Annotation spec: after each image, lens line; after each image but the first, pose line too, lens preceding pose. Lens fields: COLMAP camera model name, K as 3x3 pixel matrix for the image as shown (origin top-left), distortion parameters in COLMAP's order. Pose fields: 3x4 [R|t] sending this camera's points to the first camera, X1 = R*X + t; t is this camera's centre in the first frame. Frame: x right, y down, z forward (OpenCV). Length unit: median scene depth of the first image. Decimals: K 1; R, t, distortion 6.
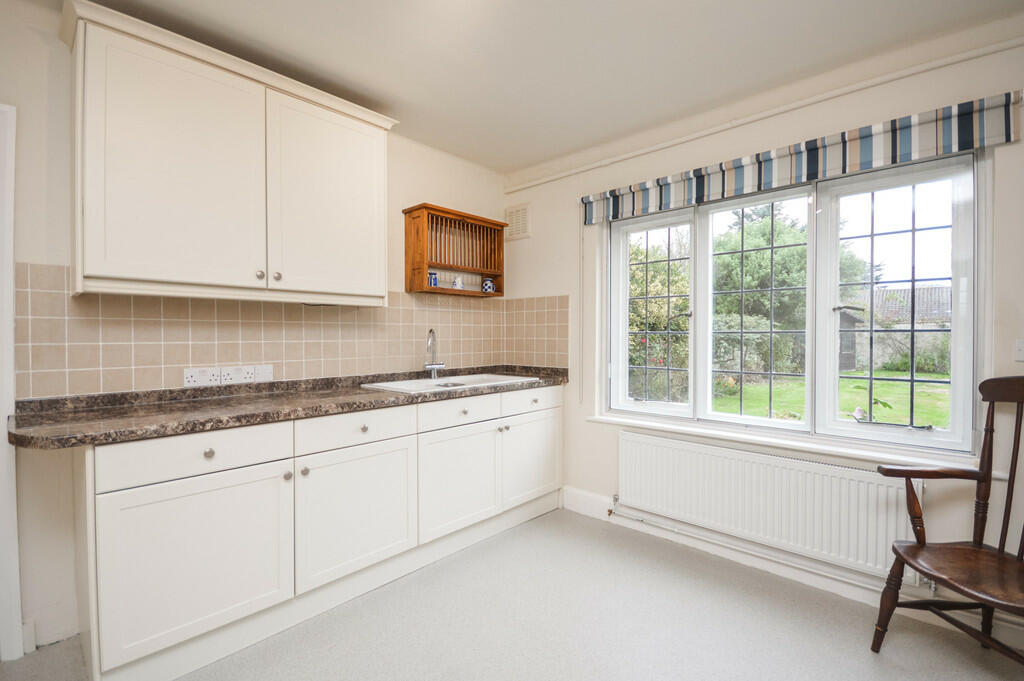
lens RADIAL K [[455.1, 0, 509.3], [0, 455.1, 343.2], [0, 0, 1]] dist [0.010036, -0.011533]
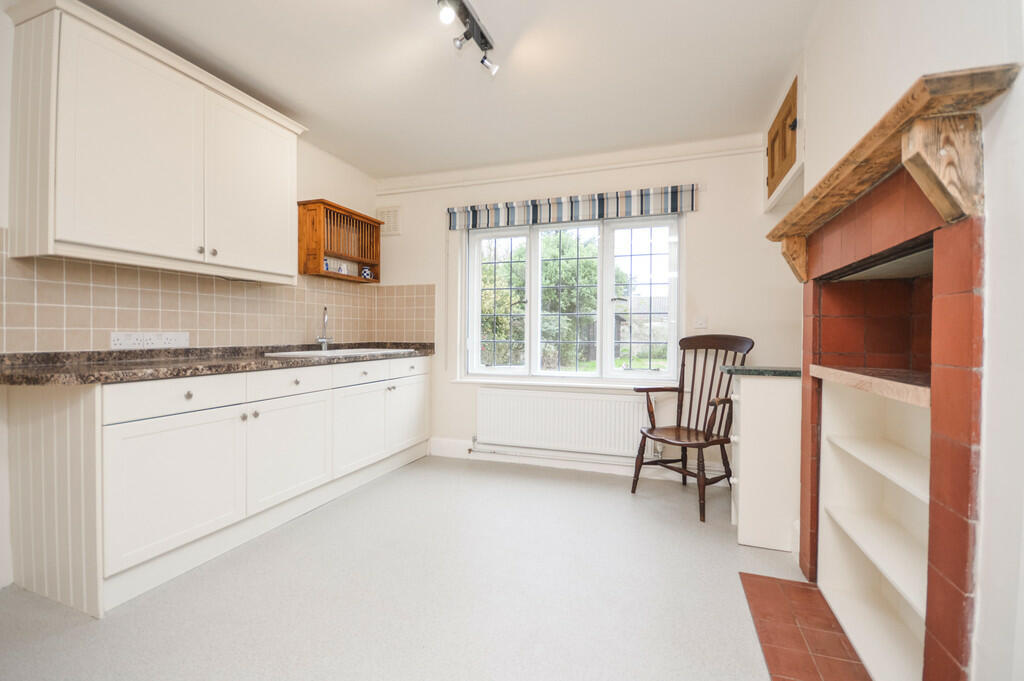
lens RADIAL K [[455.1, 0, 509.3], [0, 455.1, 343.2], [0, 0, 1]] dist [0.010036, -0.011533]
pose [[0.916433, -0.002755, 0.400178, -0.240622], [0.000501, 0.999983, 0.005736, 0.064476], [-0.400187, -0.005056, 0.916419, -0.300547]]
